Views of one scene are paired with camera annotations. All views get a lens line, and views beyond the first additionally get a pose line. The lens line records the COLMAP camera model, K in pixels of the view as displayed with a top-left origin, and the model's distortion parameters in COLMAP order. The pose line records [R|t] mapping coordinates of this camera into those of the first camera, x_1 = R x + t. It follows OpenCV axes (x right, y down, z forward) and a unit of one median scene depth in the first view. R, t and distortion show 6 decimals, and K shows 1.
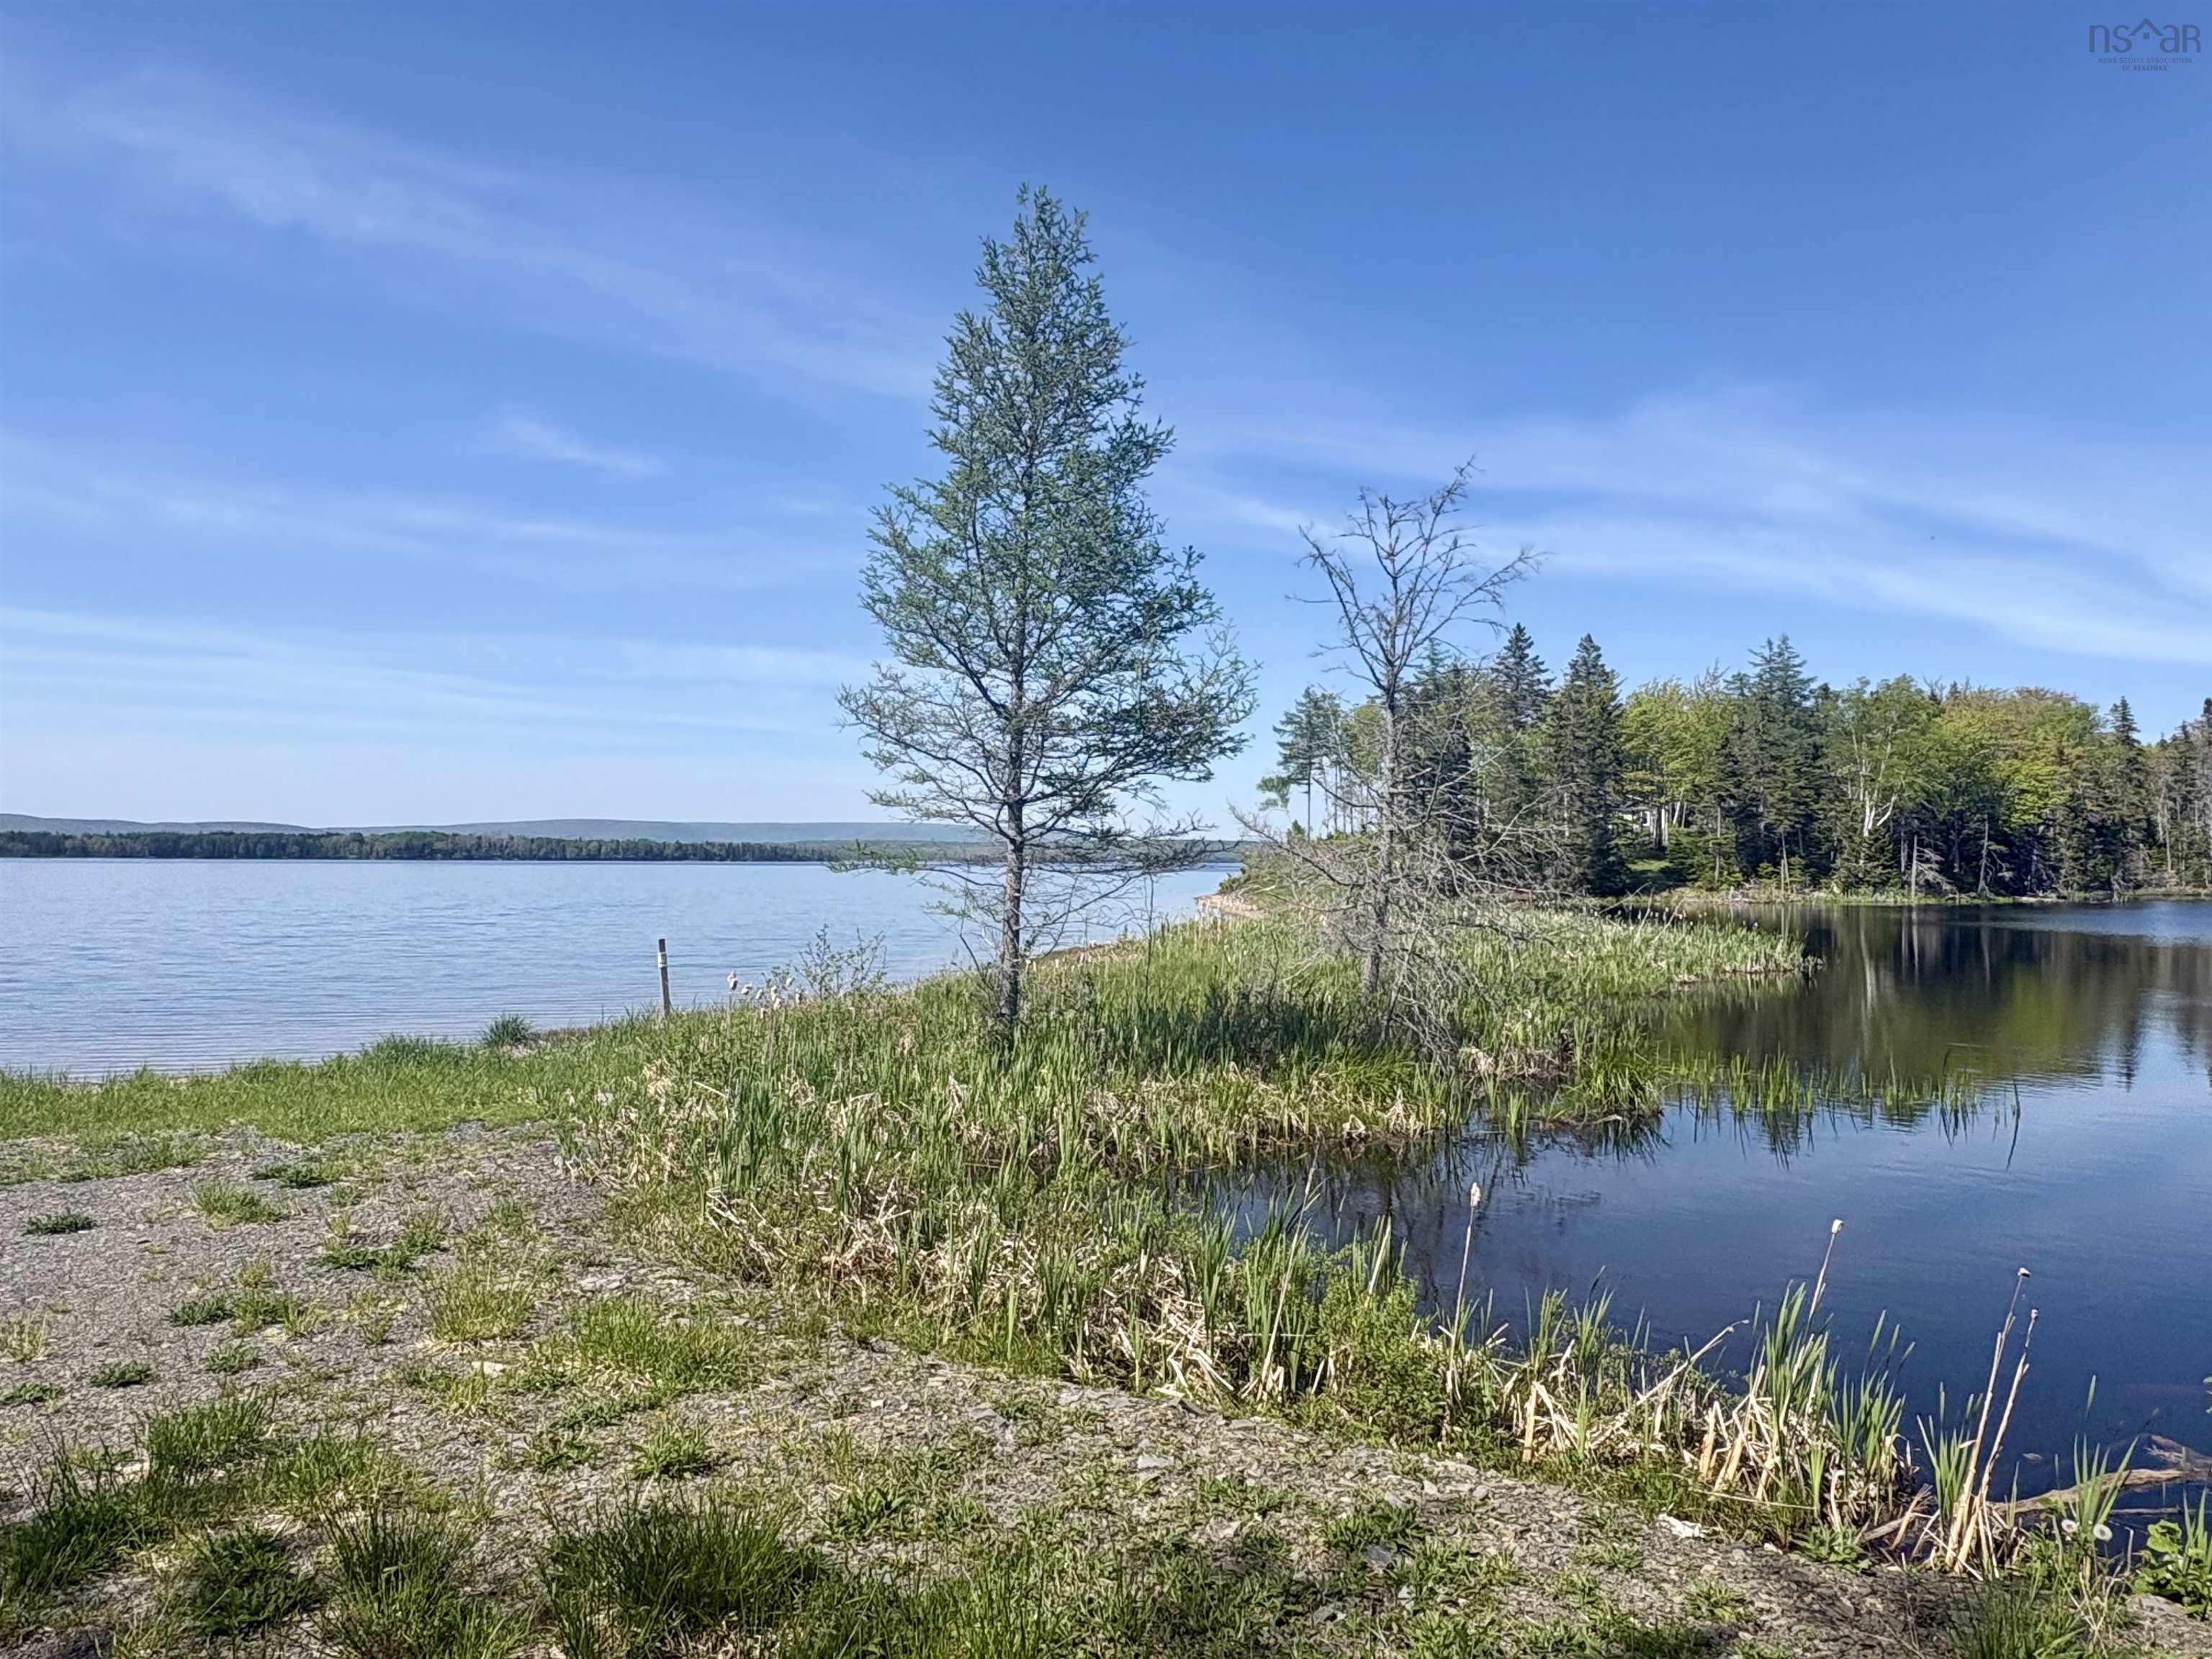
lens RADIAL K [[1444.1, 0, 1098.5], [0, 1444.1, 845.0], [0, 0, 1]] dist [0.020793, -0.001913]
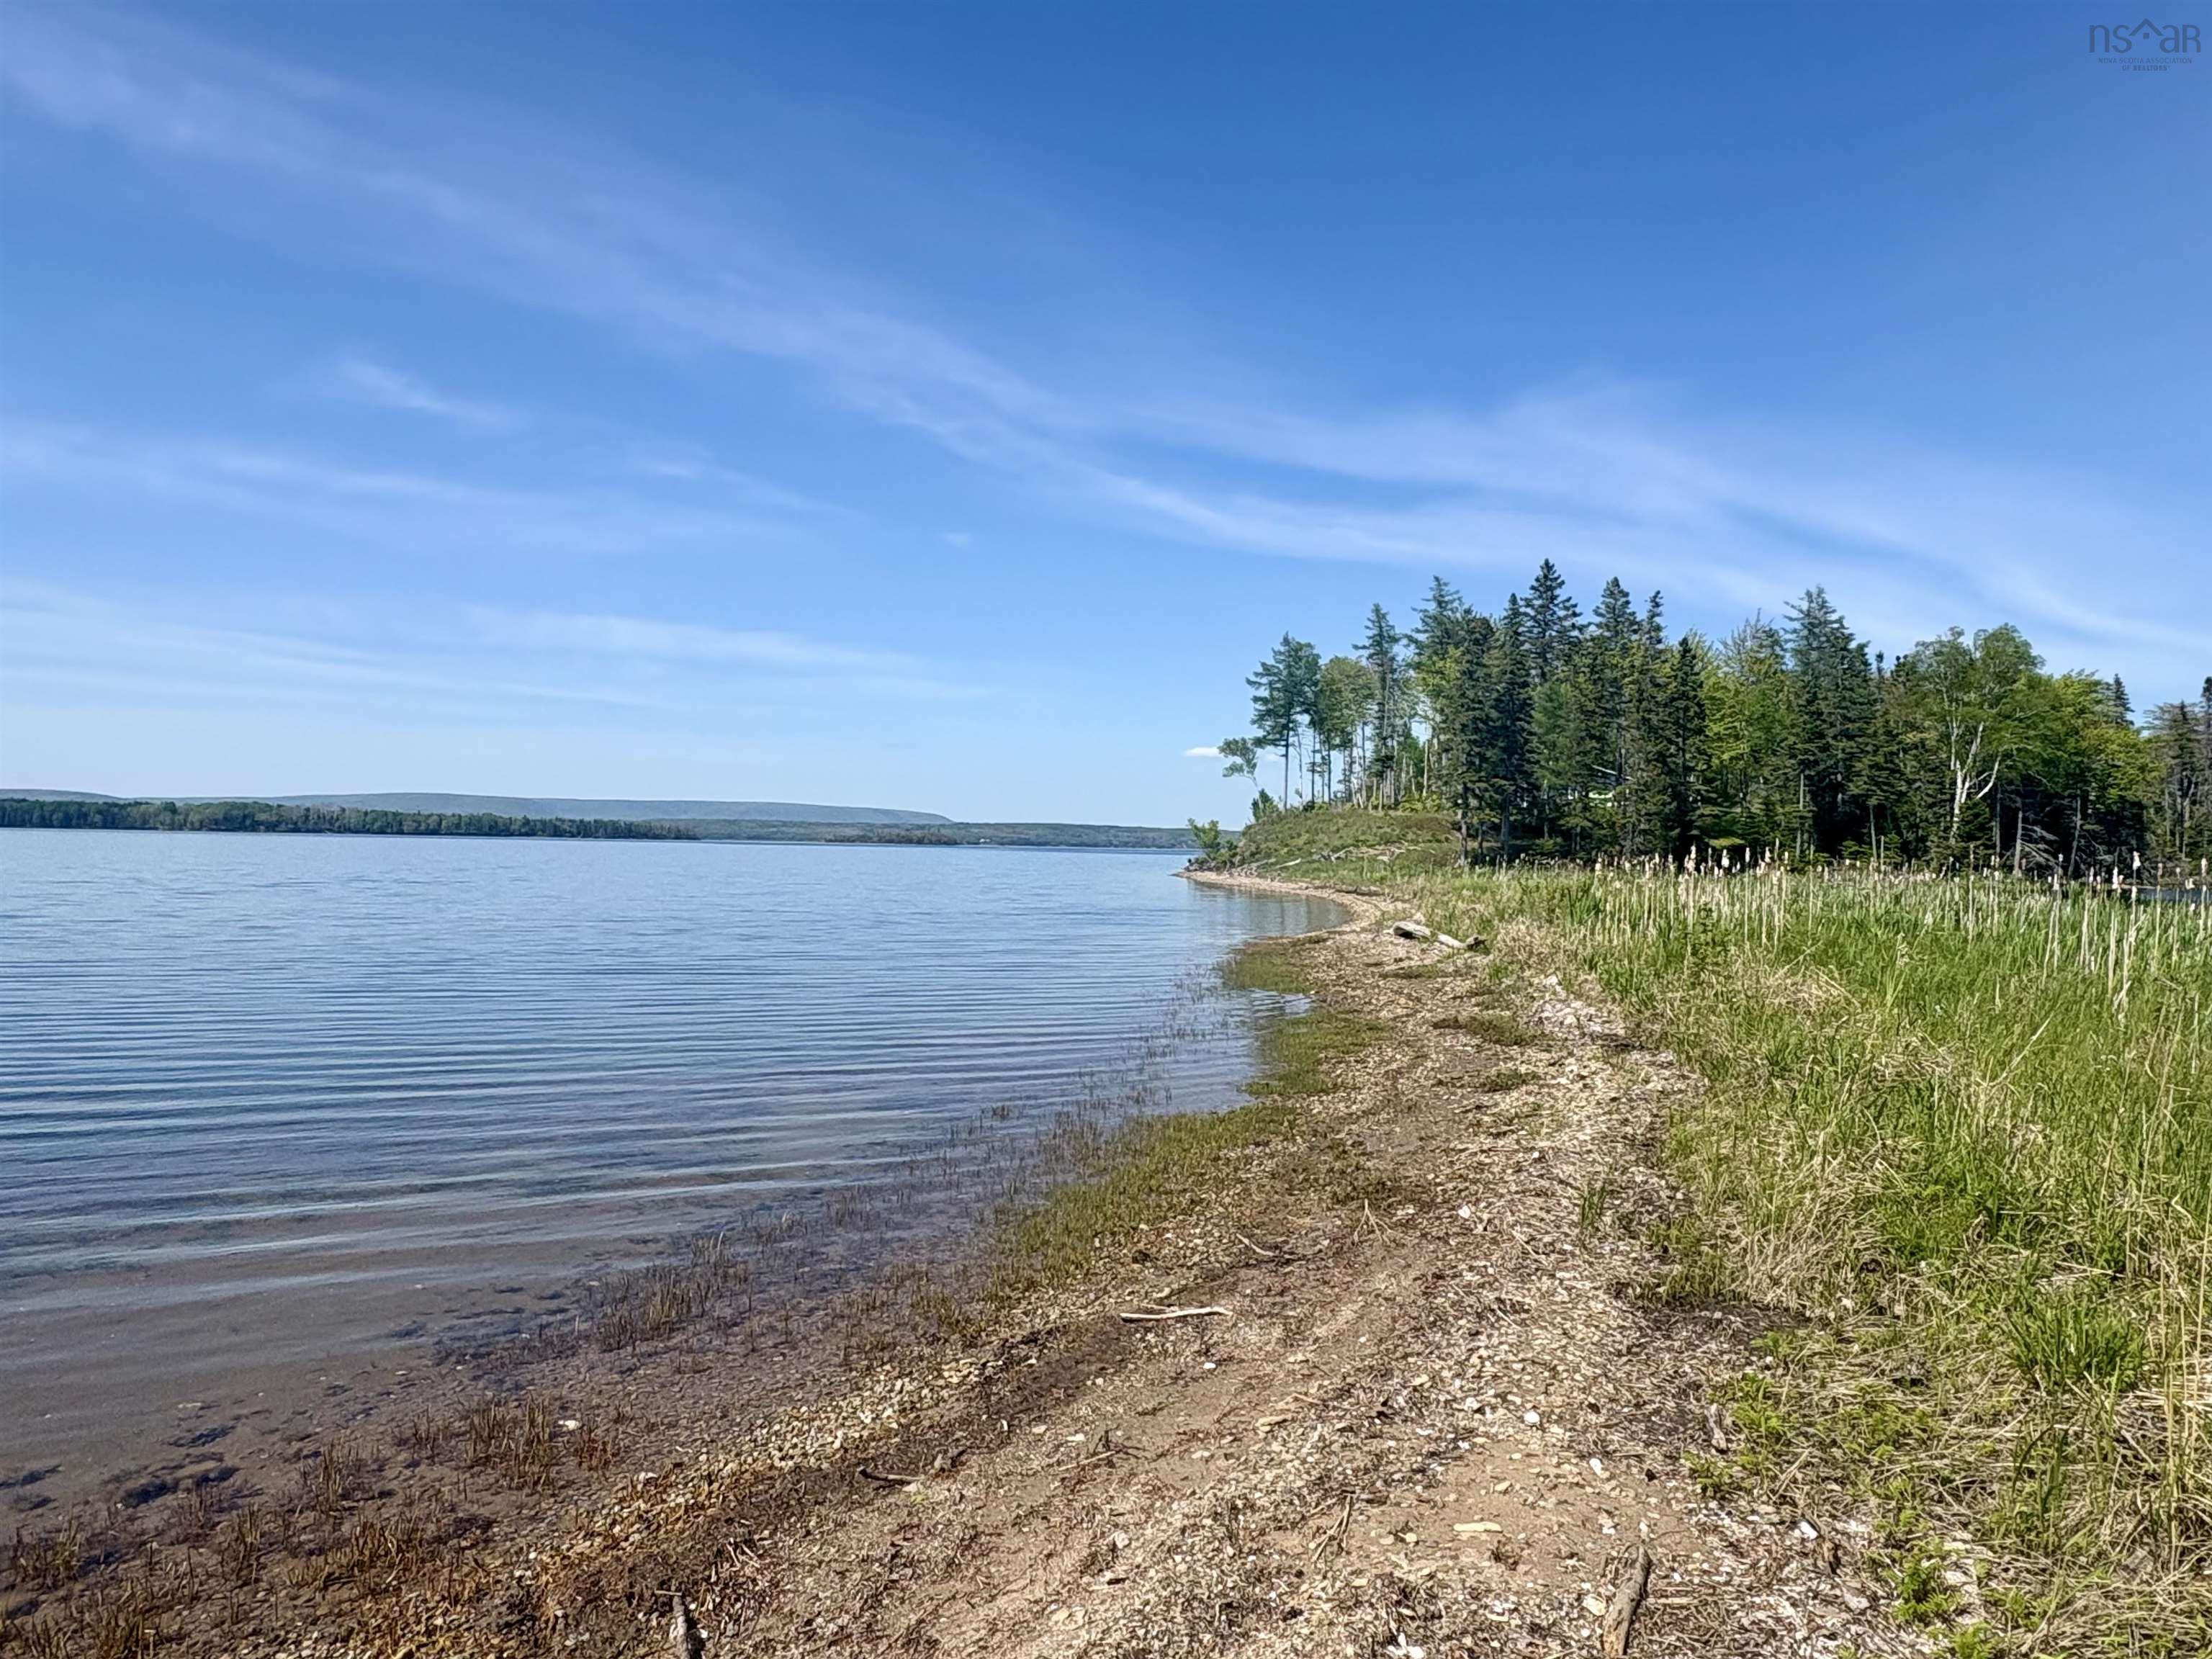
lens RADIAL K [[1444.1, 0, 1116.5], [0, 1444.1, 815.4], [0, 0, 1]] dist [0.020793, -0.001913]
pose [[0.994450, 0.015701, 0.104029, -0.044873], [-0.014783, 0.999845, -0.009582, 0.009424], [-0.104163, 0.007991, 0.994528, 0.150631]]
